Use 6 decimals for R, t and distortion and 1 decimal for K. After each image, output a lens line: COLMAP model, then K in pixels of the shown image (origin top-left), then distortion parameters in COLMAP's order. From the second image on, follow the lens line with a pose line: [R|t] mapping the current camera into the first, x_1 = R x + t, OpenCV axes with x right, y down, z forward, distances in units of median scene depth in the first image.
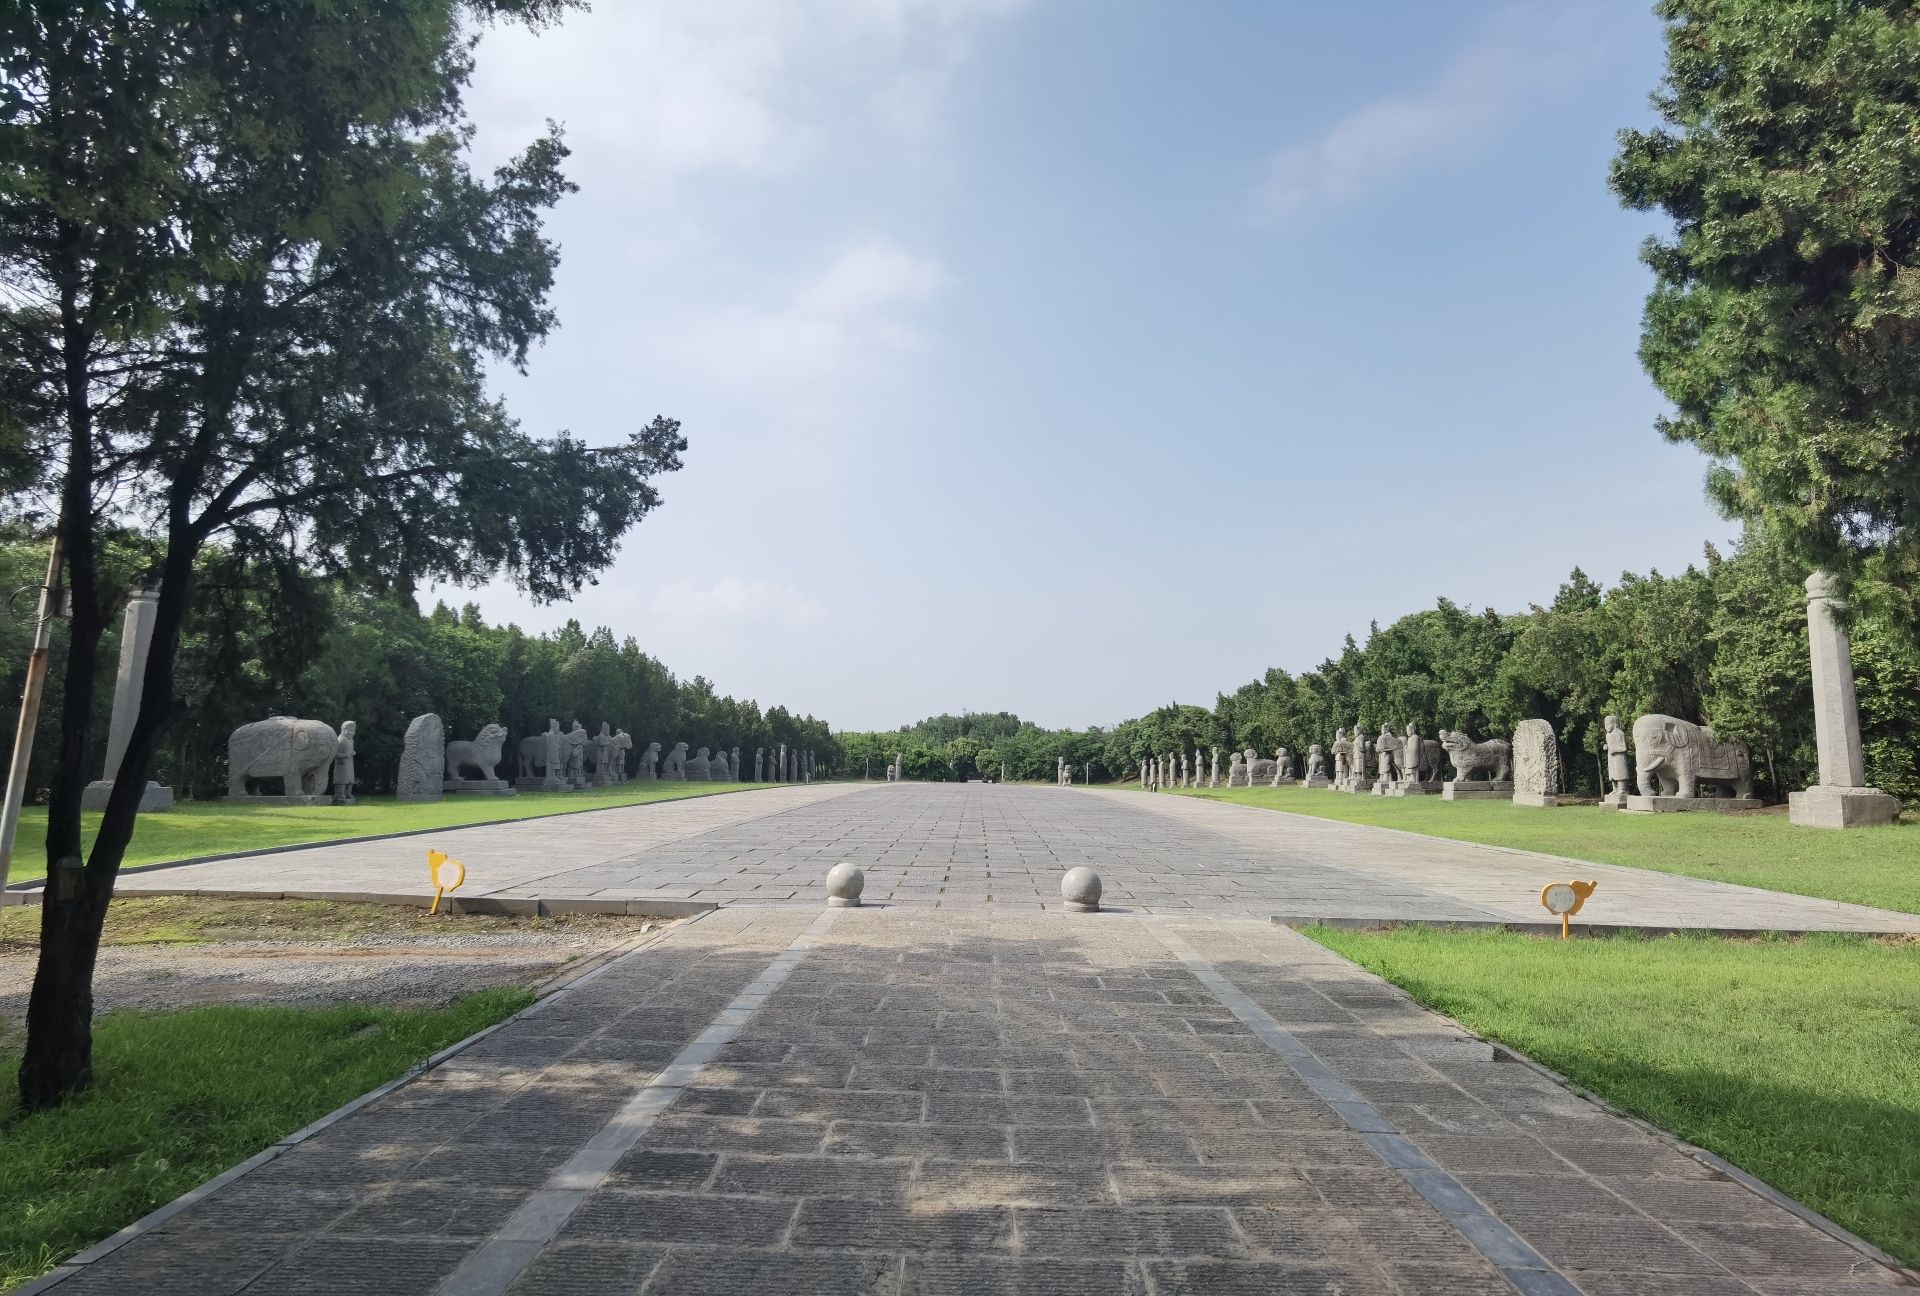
lens RADIAL K [[1009.1, 0, 960.0], [0, 1009.1, 648.0], [0, 0, 1]] dist [-0.000505, -0.071330]
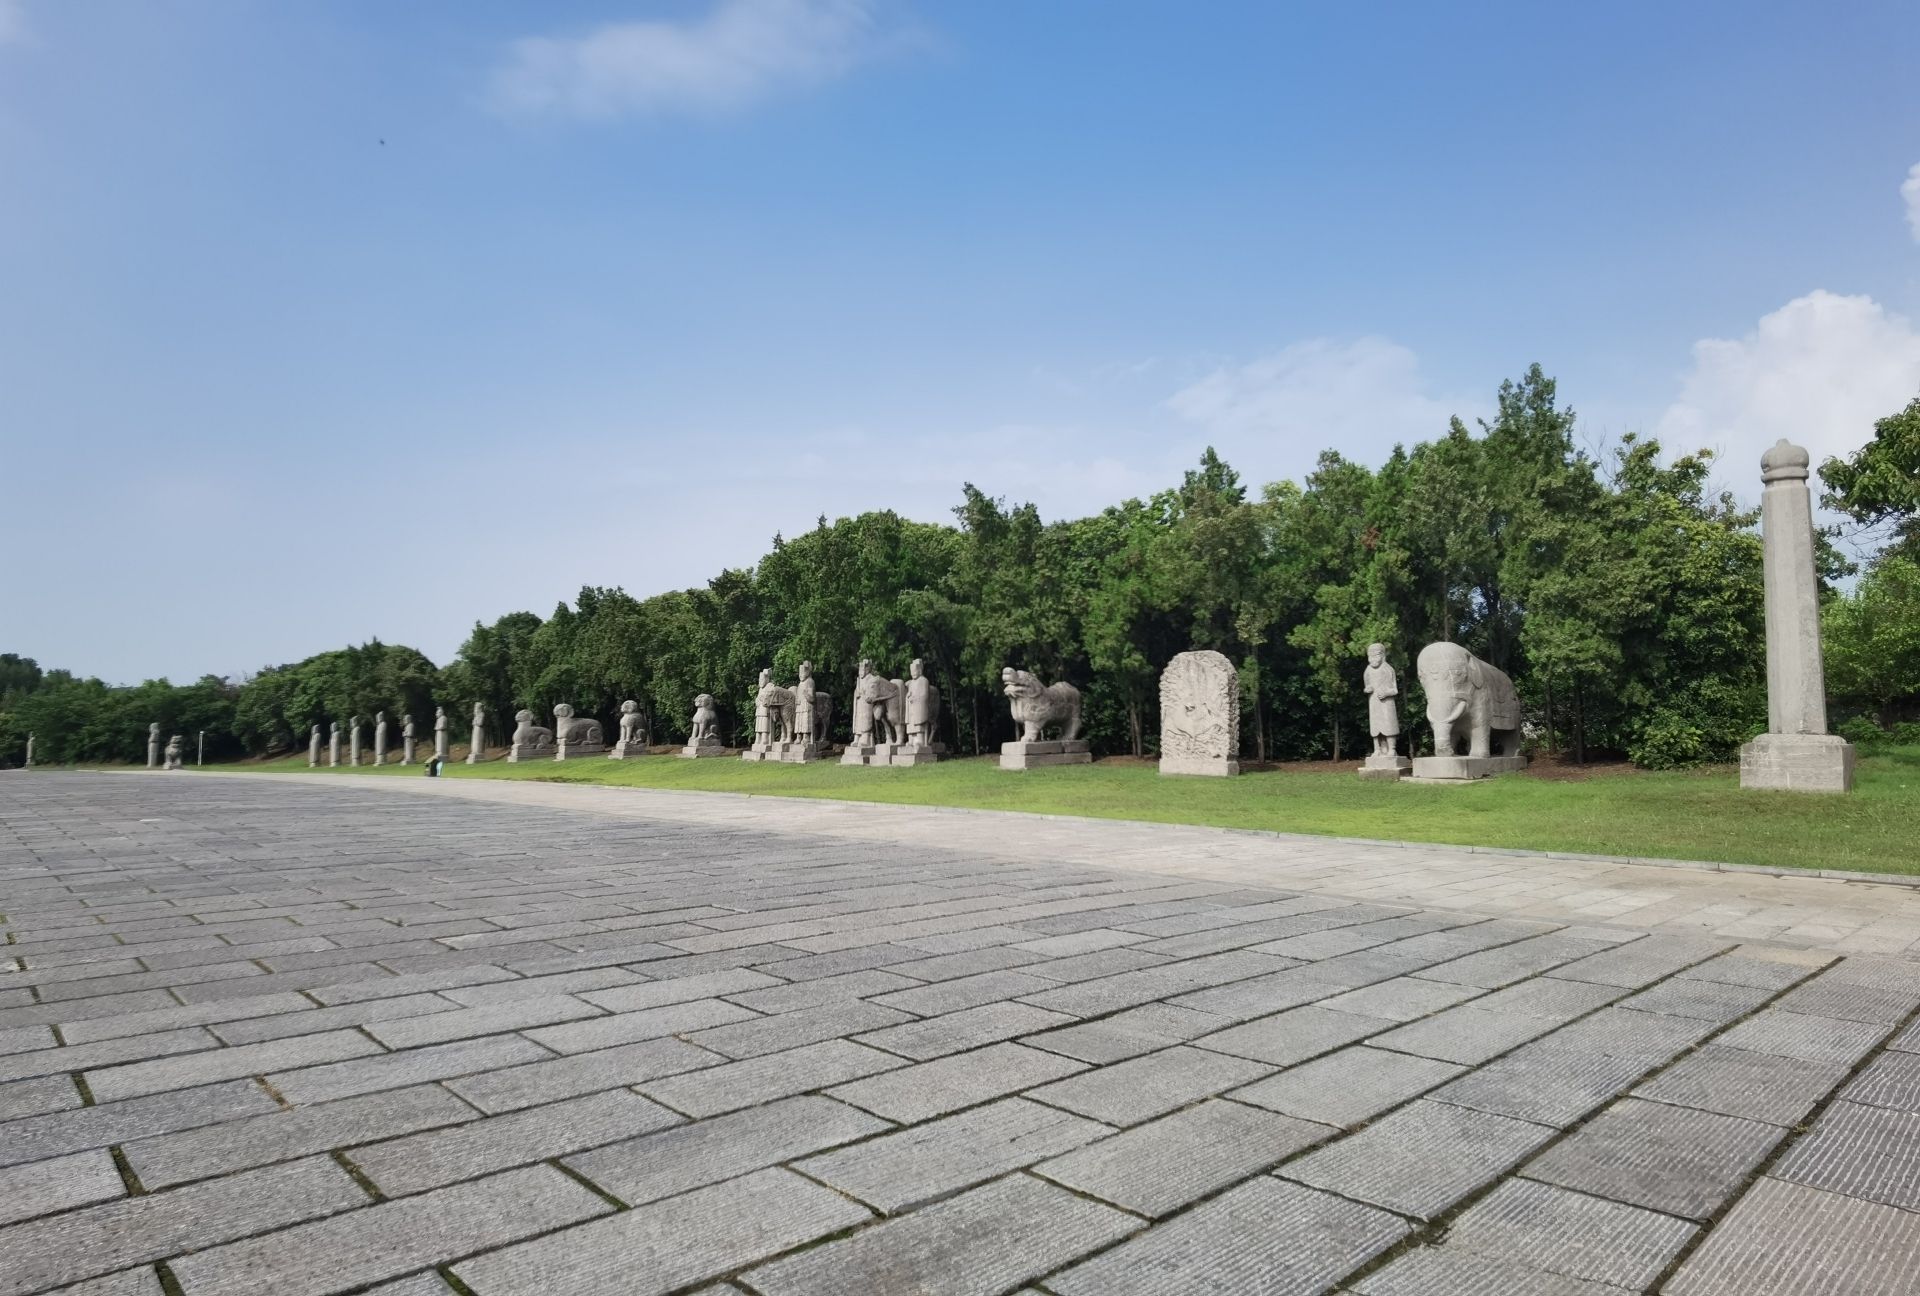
lens RADIAL K [[1140.1, 0, 960.0], [0, 1140.1, 648.0], [0, 0, 1]] dist [0.001380, -0.001454]
pose [[0.725125, 0.018076, 0.688380, -0.070691], [-0.052127, 0.998228, 0.028697, 0.040573], [-0.686642, -0.056692, 0.724782, 0.396773]]
